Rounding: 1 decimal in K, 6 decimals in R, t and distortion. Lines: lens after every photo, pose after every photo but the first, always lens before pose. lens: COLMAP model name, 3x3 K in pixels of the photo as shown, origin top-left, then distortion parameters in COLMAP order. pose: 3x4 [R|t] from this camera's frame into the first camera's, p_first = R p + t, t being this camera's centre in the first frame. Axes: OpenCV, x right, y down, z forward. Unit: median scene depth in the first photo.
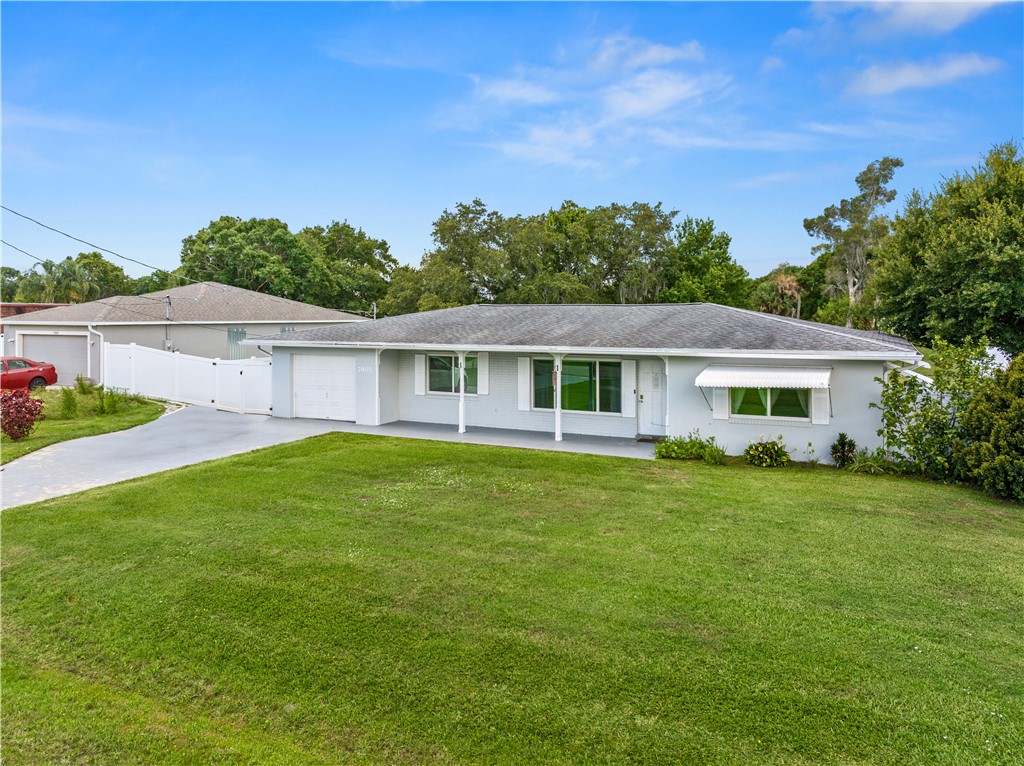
lens RADIAL K [[719.5, 0, 512.0], [0, 719.5, 383.0], [0, 0, 1]] dist [-0.027070, -0.001364]
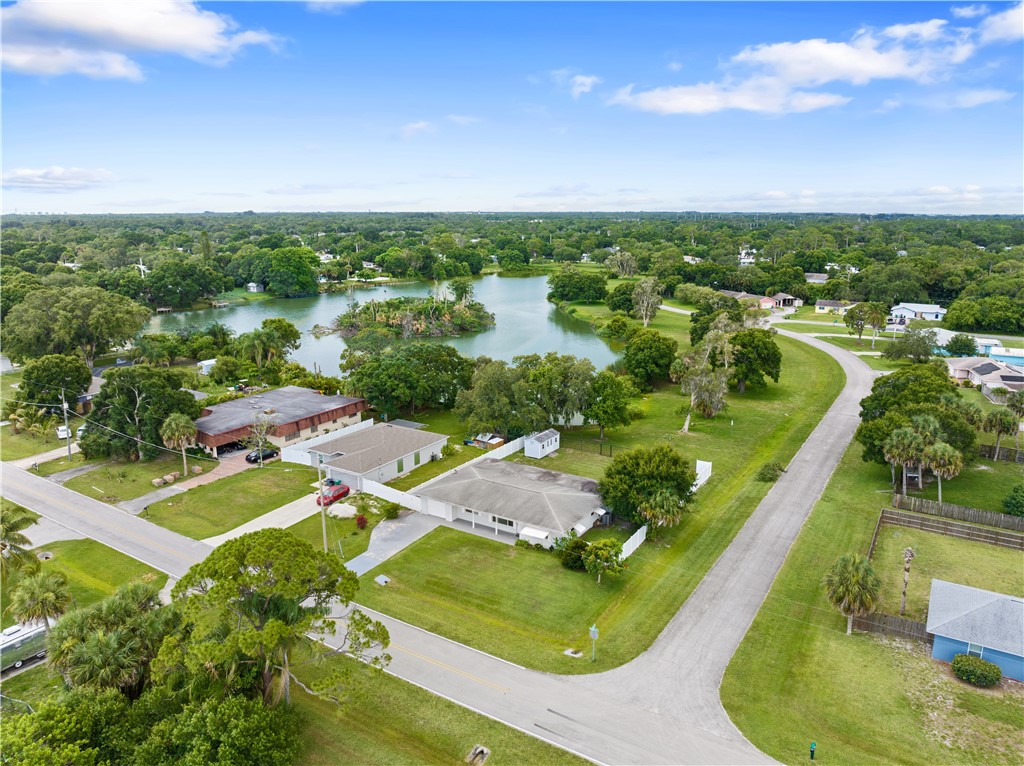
lens RADIAL K [[719.5, 0, 512.0], [0, 719.5, 383.0], [0, 0, 1]] dist [-0.027070, -0.001364]
pose [[0.995133, 0.019516, -0.096591, 0.783928], [-0.004347, 0.987932, 0.154825, -2.058223], [0.098447, -0.153651, 0.983209, -4.197543]]
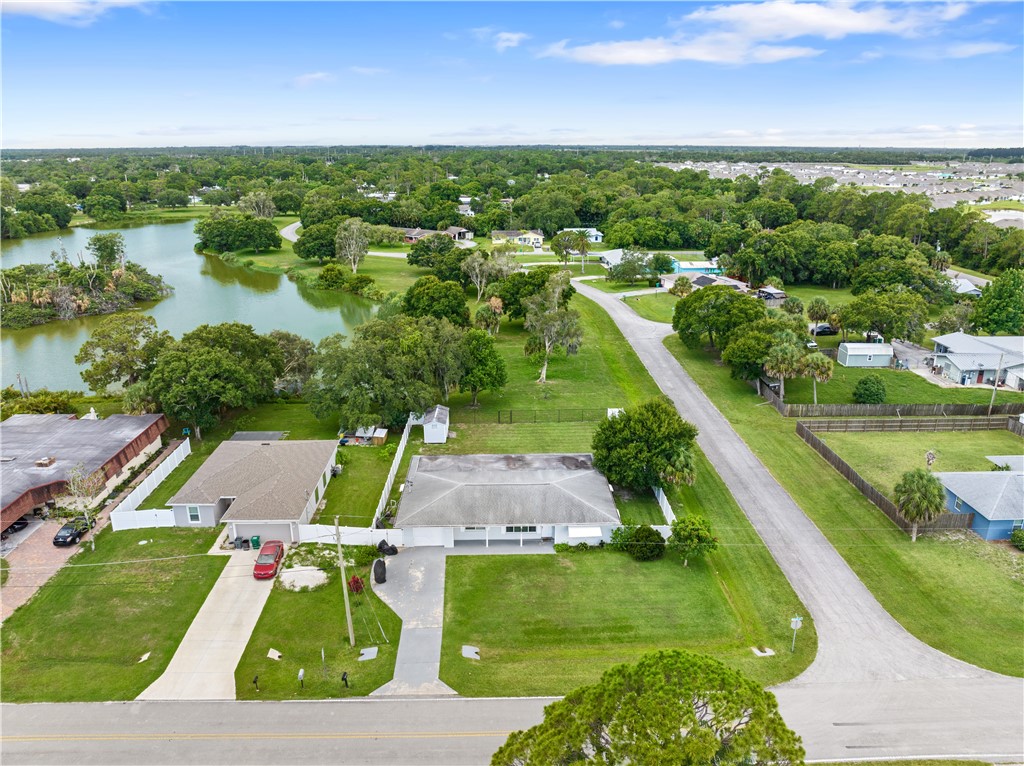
lens RADIAL K [[715.9, 0, 512.0], [0, 715.9, 383.0], [0, 0, 1]] dist [-0.034246, -0.001901]
pose [[0.882284, -0.153491, 0.444990, -1.978259], [0.041224, 0.966906, 0.251781, -2.214985], [-0.468909, -0.203798, 0.859413, -2.486304]]
